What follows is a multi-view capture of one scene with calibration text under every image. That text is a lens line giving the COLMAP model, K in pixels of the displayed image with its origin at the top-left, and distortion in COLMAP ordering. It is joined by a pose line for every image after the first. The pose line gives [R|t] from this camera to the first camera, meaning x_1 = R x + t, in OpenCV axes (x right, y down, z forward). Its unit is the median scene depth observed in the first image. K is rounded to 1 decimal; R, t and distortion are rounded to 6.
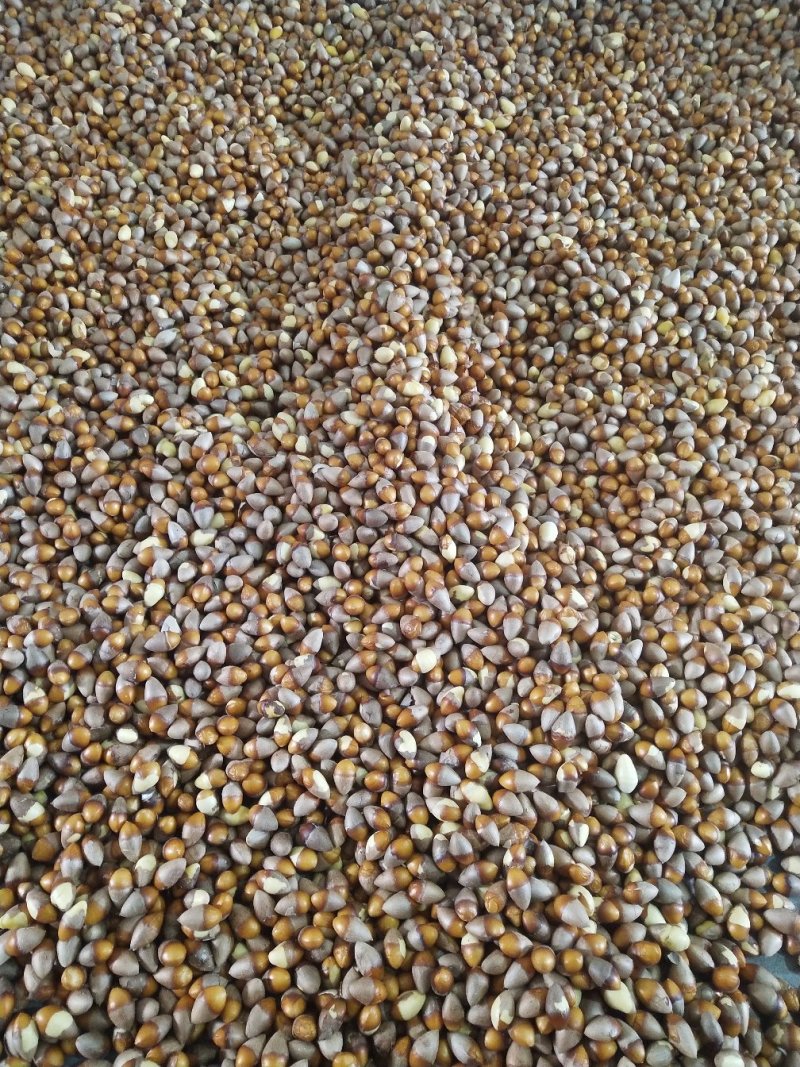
lens RADIAL K [[847.1, 0, 398.0], [0, 847.1, 531.8], [0, 0, 1]] dist [-0.025845, 0.069212]
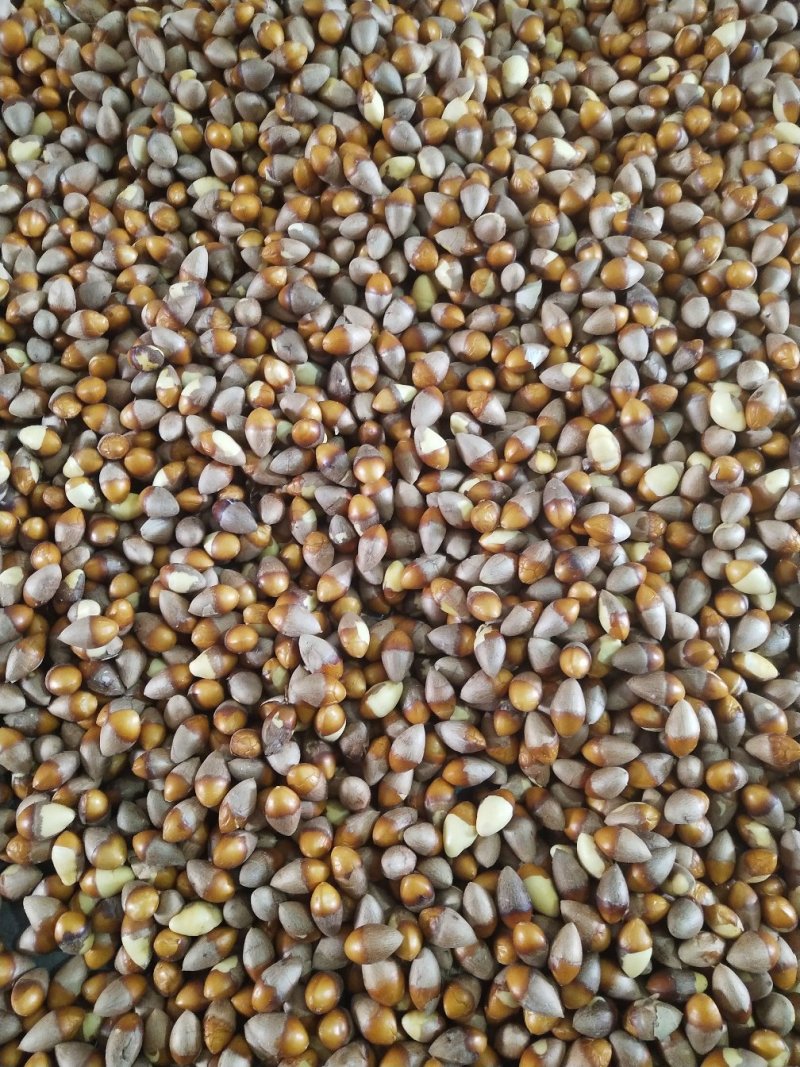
lens RADIAL K [[853.3, 0, 394.4], [0, 853.3, 537.1], [0, 0, 1]] dist [-0.033095, 0.075563]
pose [[0.990512, -0.133987, -0.030565, 0.050991], [0.137192, 0.950980, 0.277155, 0.156236], [-0.008068, -0.278719, 0.960339, 0.228586]]
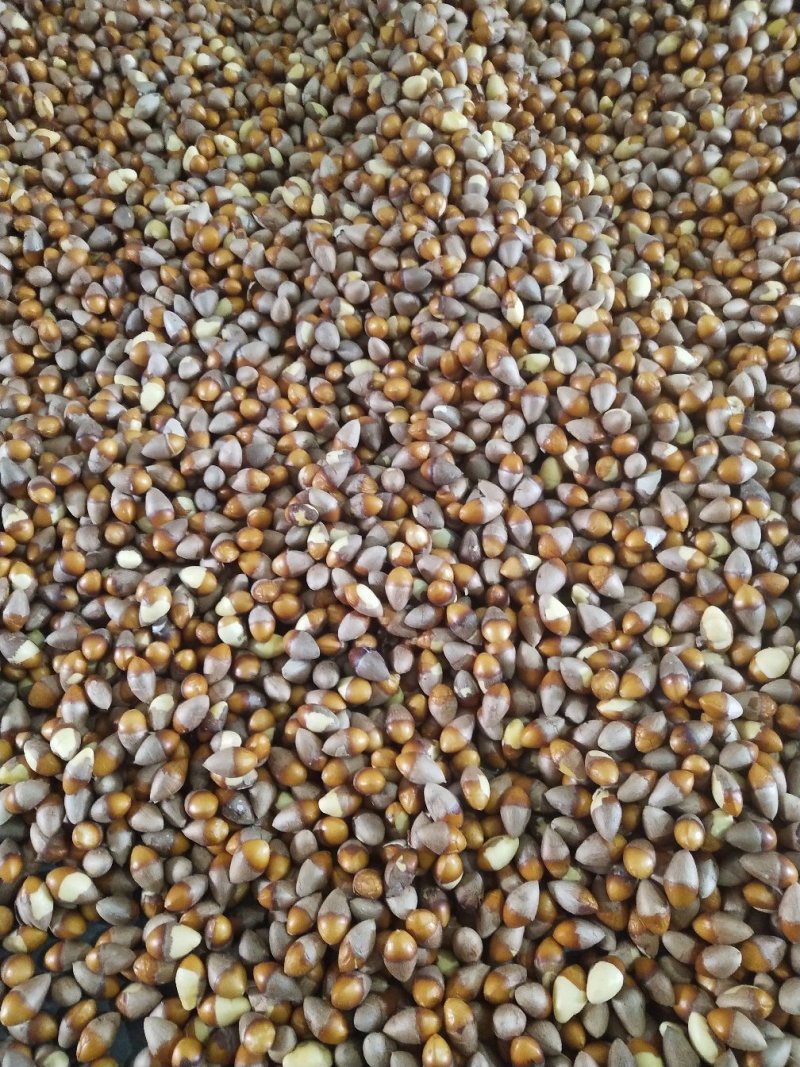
lens RADIAL K [[853.3, 0, 394.4], [0, 853.3, 537.1], [0, 0, 1]] dist [-0.033095, 0.075563]
pose [[0.994900, -0.065083, -0.077057, -0.001524], [0.073925, 0.990248, 0.118088, 0.121085], [0.068620, -0.123182, 0.990009, 0.177091]]
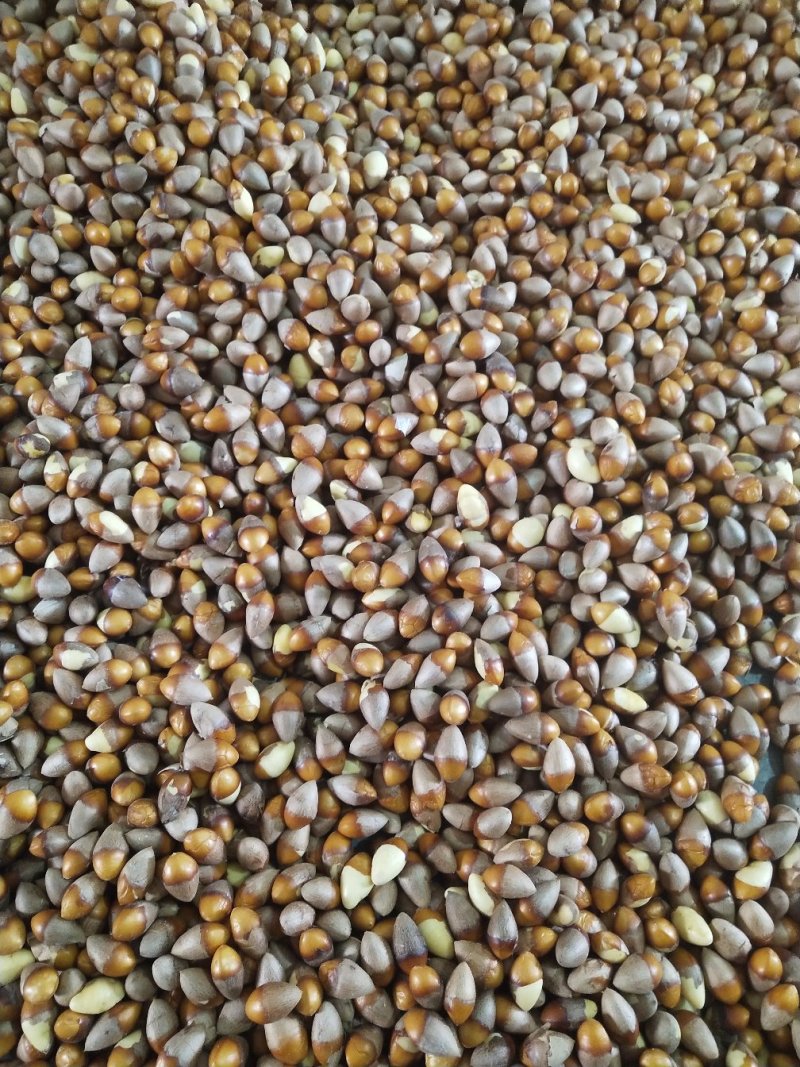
lens RADIAL K [[853.3, 0, 394.4], [0, 853.3, 537.1], [0, 0, 1]] dist [-0.033095, 0.075563]
pose [[0.979279, -0.196893, 0.047394, 0.094387], [0.181798, 0.957796, 0.222656, 0.151875], [-0.089234, -0.209426, 0.973744, 0.195260]]
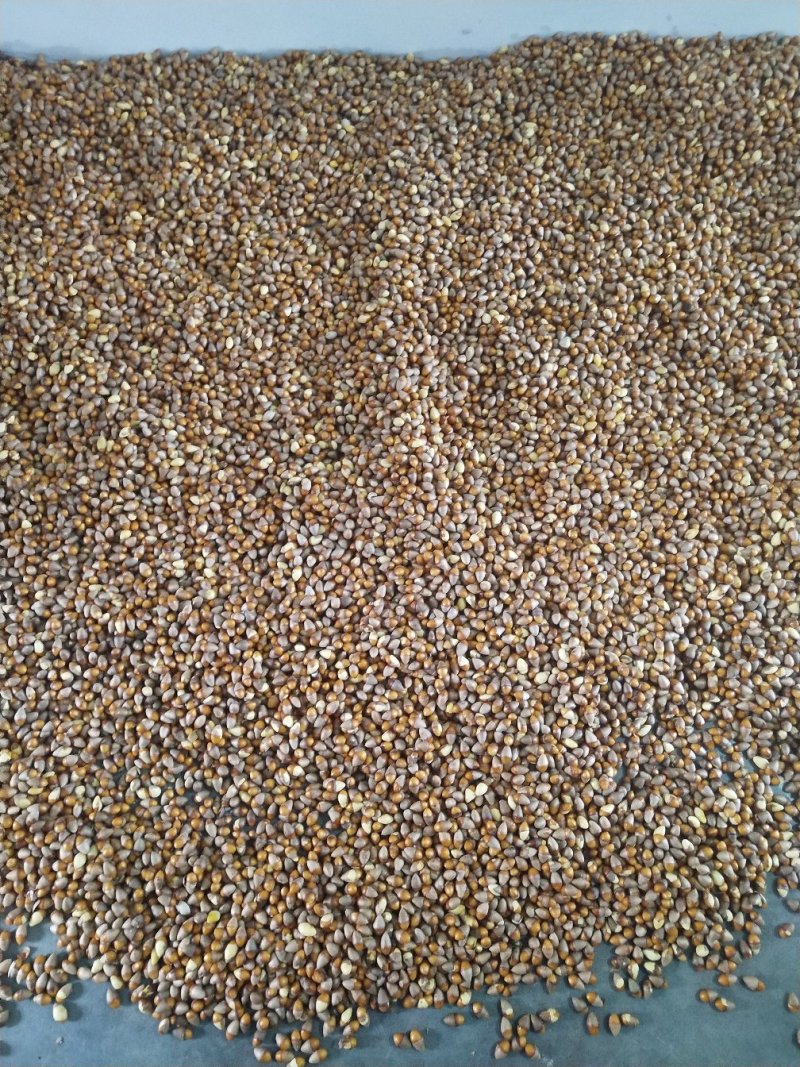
lens RADIAL K [[829.8, 0, 400.0], [0, 829.8, 533.5], [0, 0, 1]] dist [0.000933, -0.005590]
pose [[0.994686, -0.101346, -0.018110, -0.006232], [0.102895, 0.972821, 0.207443, -0.370940], [-0.003406, -0.208204, 0.978079, -0.811049]]
